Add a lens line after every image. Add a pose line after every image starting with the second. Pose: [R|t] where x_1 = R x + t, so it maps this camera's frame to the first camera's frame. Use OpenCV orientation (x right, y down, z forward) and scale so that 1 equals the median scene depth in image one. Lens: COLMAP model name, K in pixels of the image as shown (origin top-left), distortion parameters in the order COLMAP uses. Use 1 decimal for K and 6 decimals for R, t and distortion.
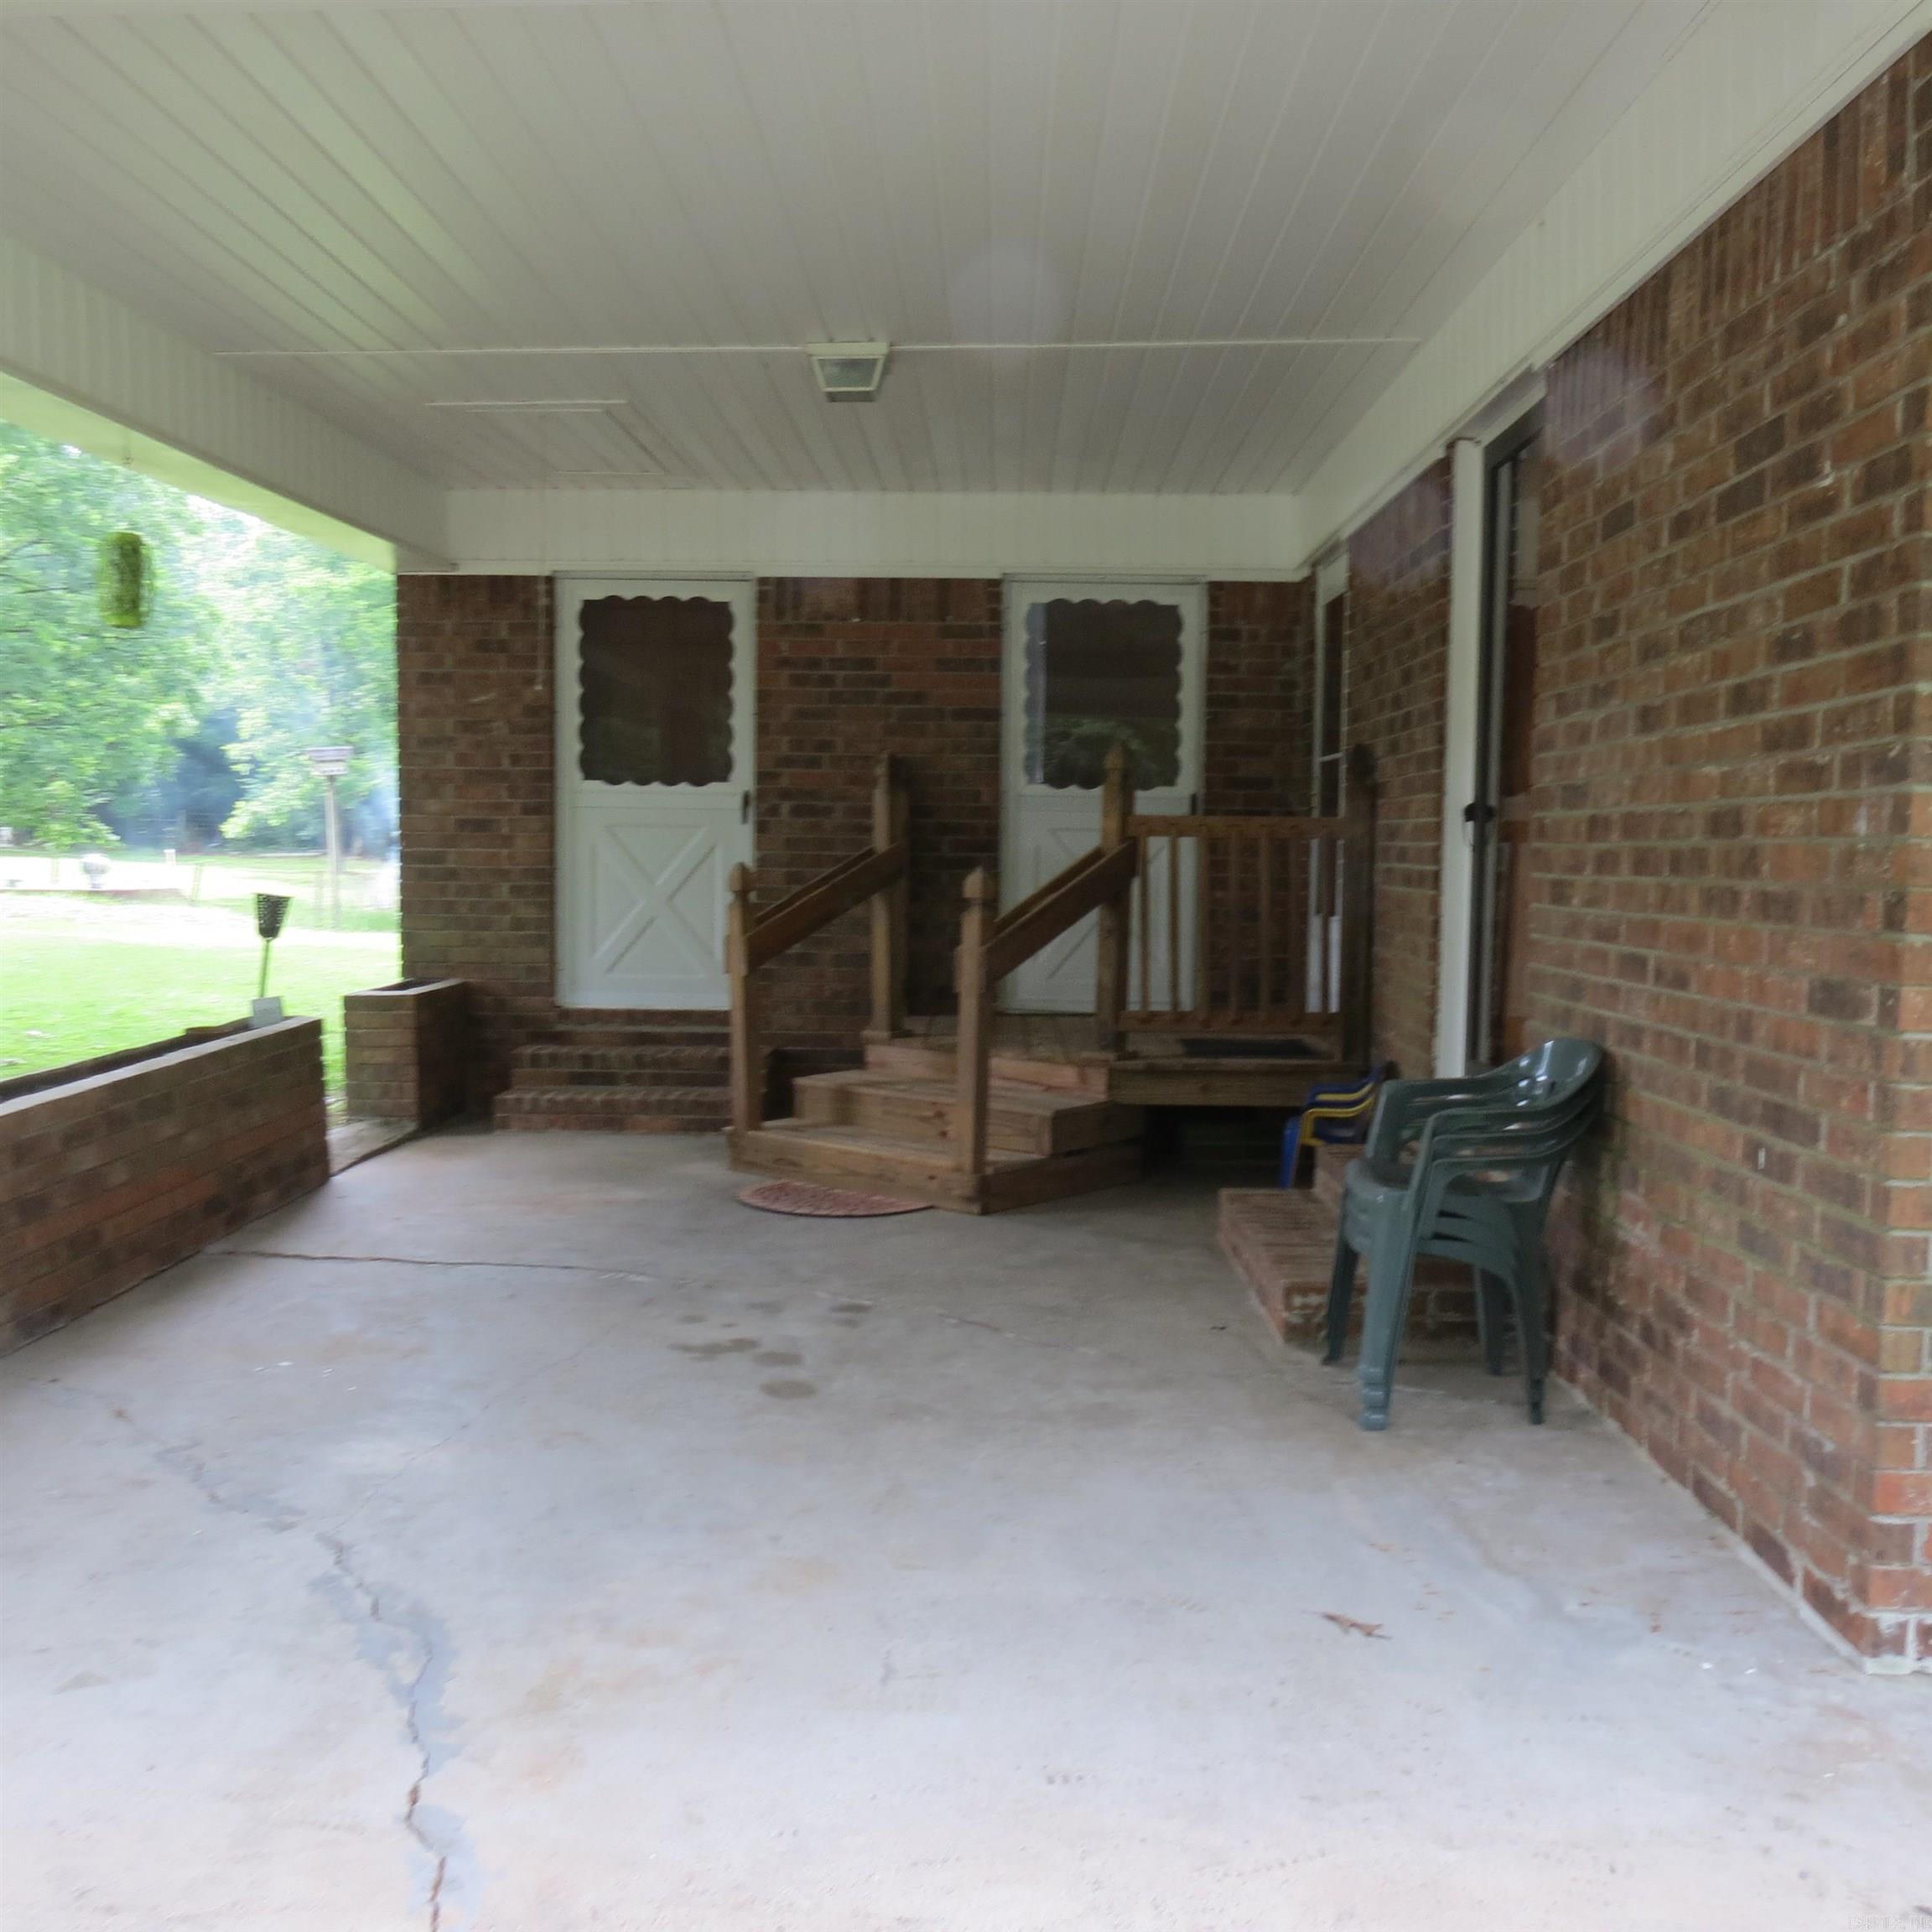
lens RADIAL K [[1820.2, 0, 965.3], [0, 1820.2, 963.1], [0, 0, 1]] dist [-0.014767, 0.000000]
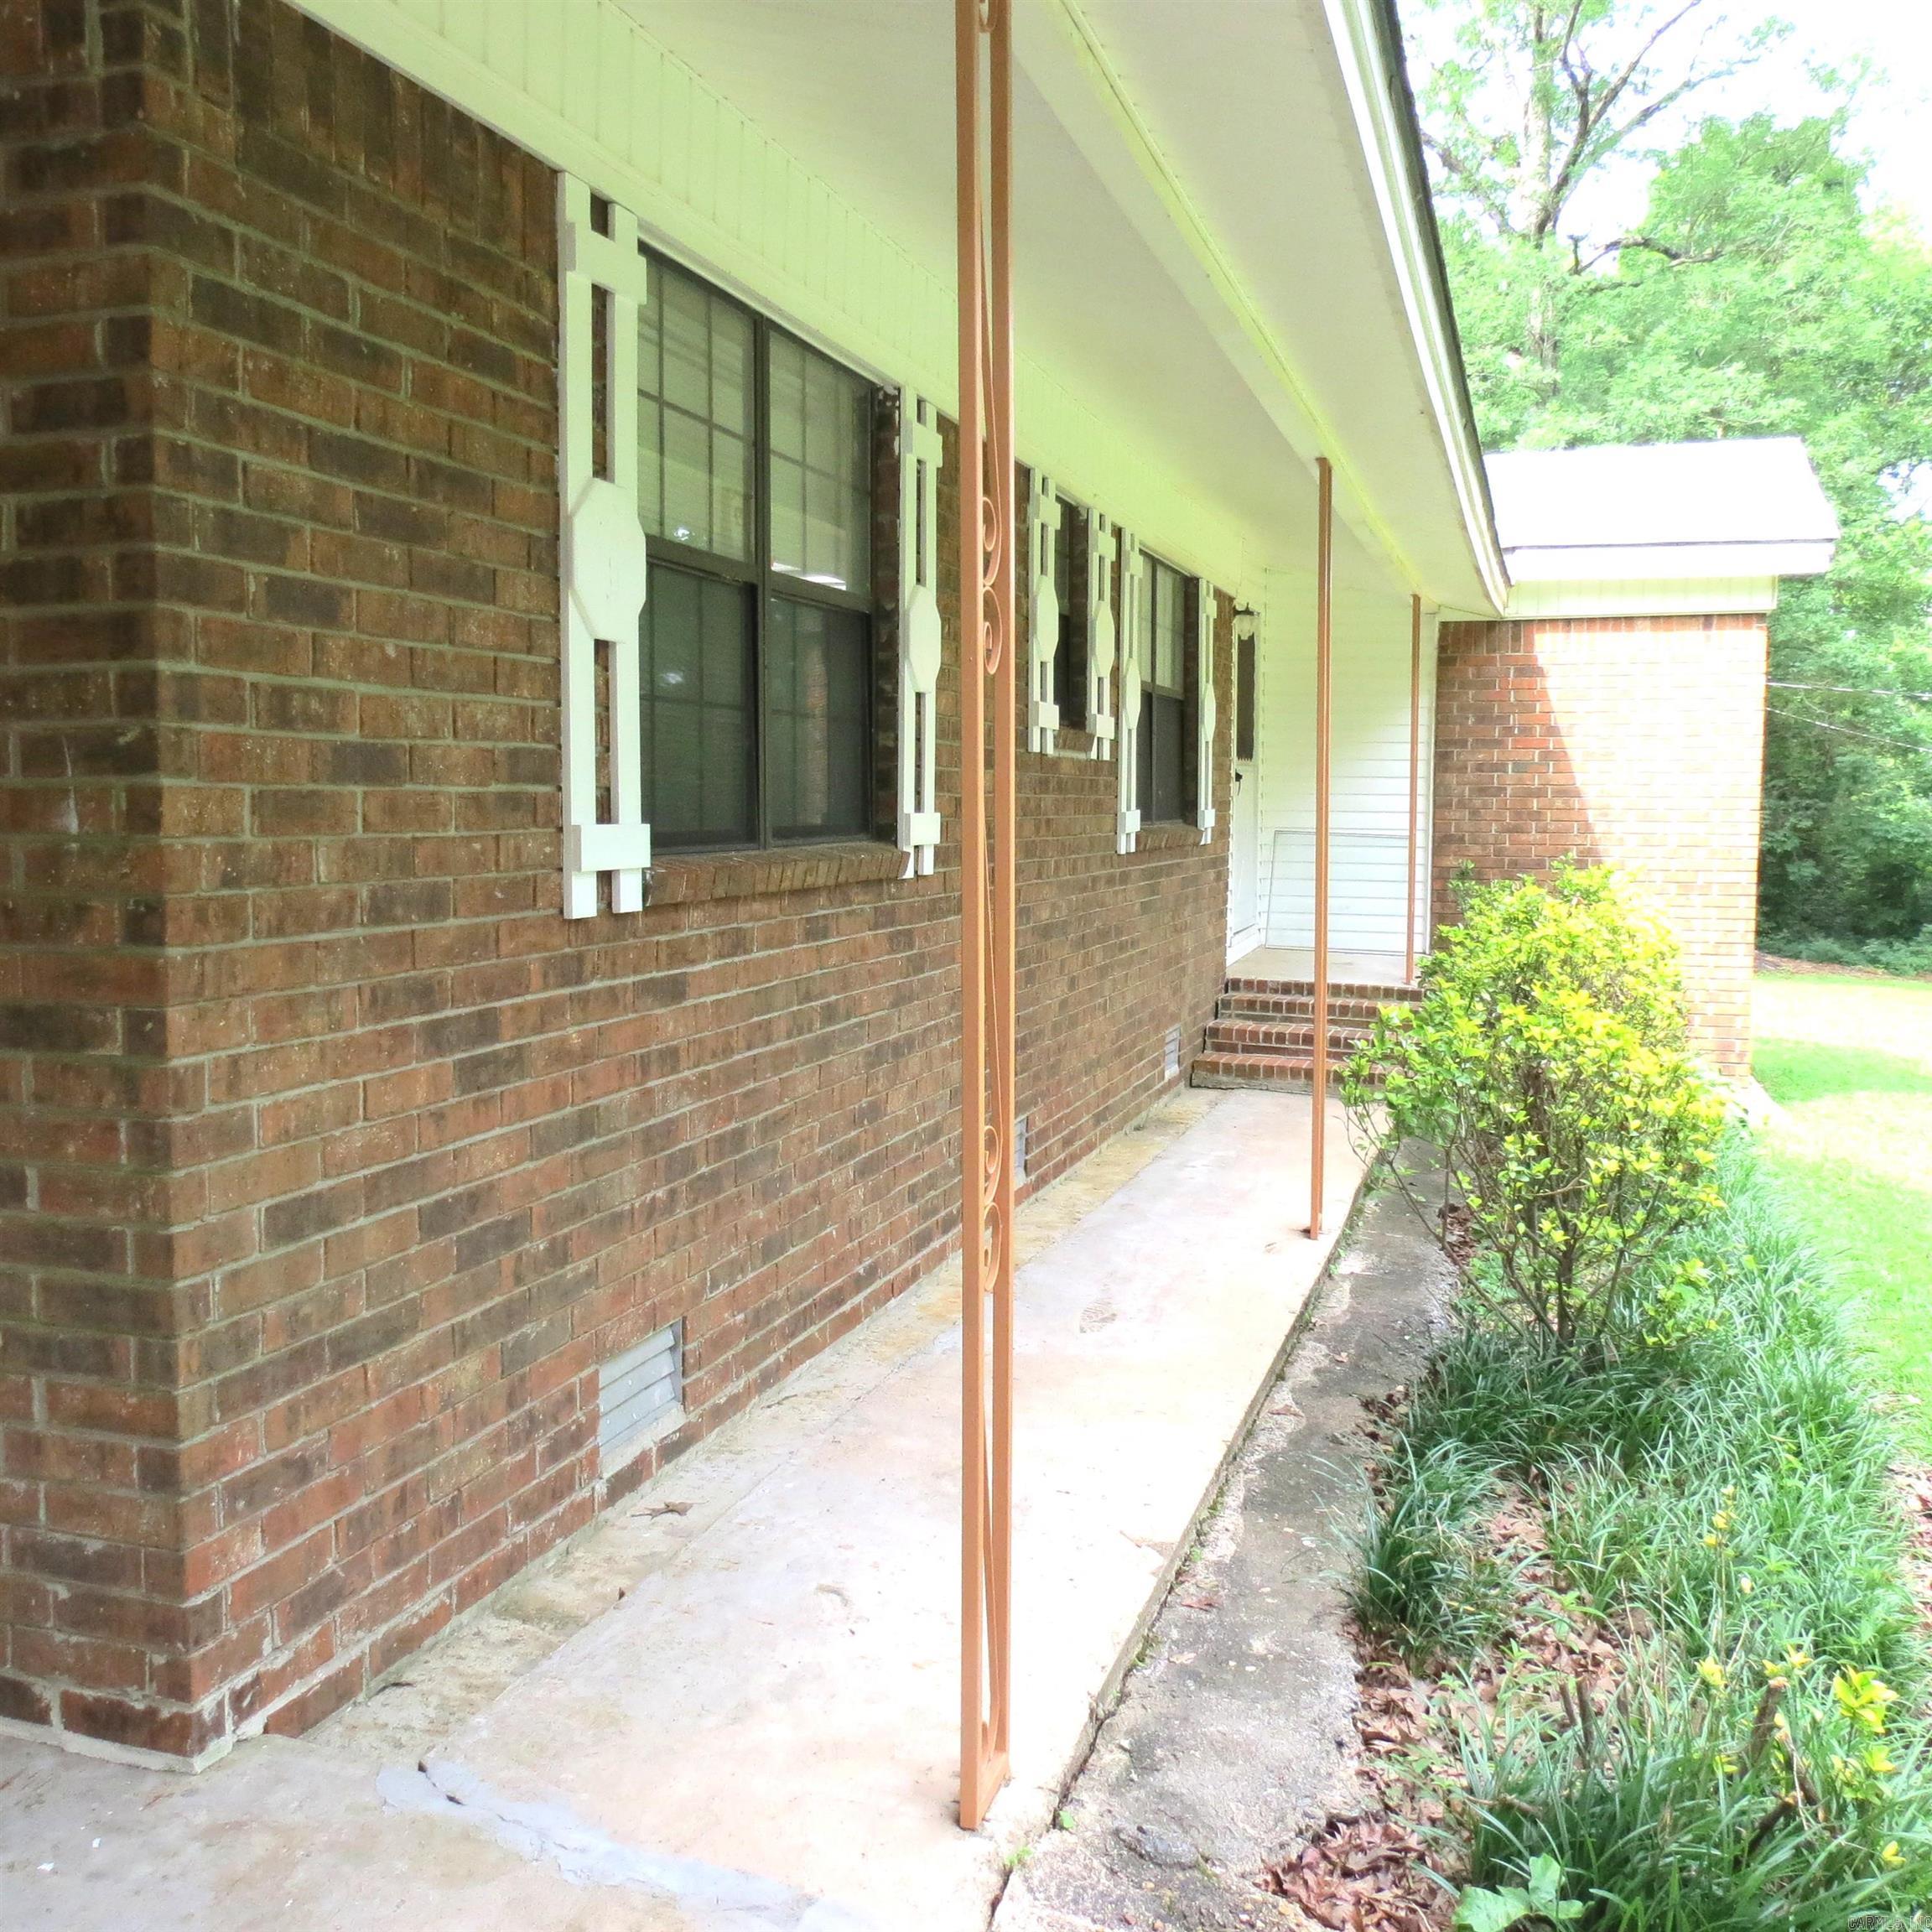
lens RADIAL K [[1820.2, 0, 961.8], [0, 1820.2, 973.8], [0, 0, 1]] dist [-0.014767, 0.000000]
pose [[0.298847, -0.106377, 0.948354, -0.194539], [0.058622, 0.993937, 0.093016, -0.061023], [-0.952499, 0.027797, 0.303271, 0.358564]]
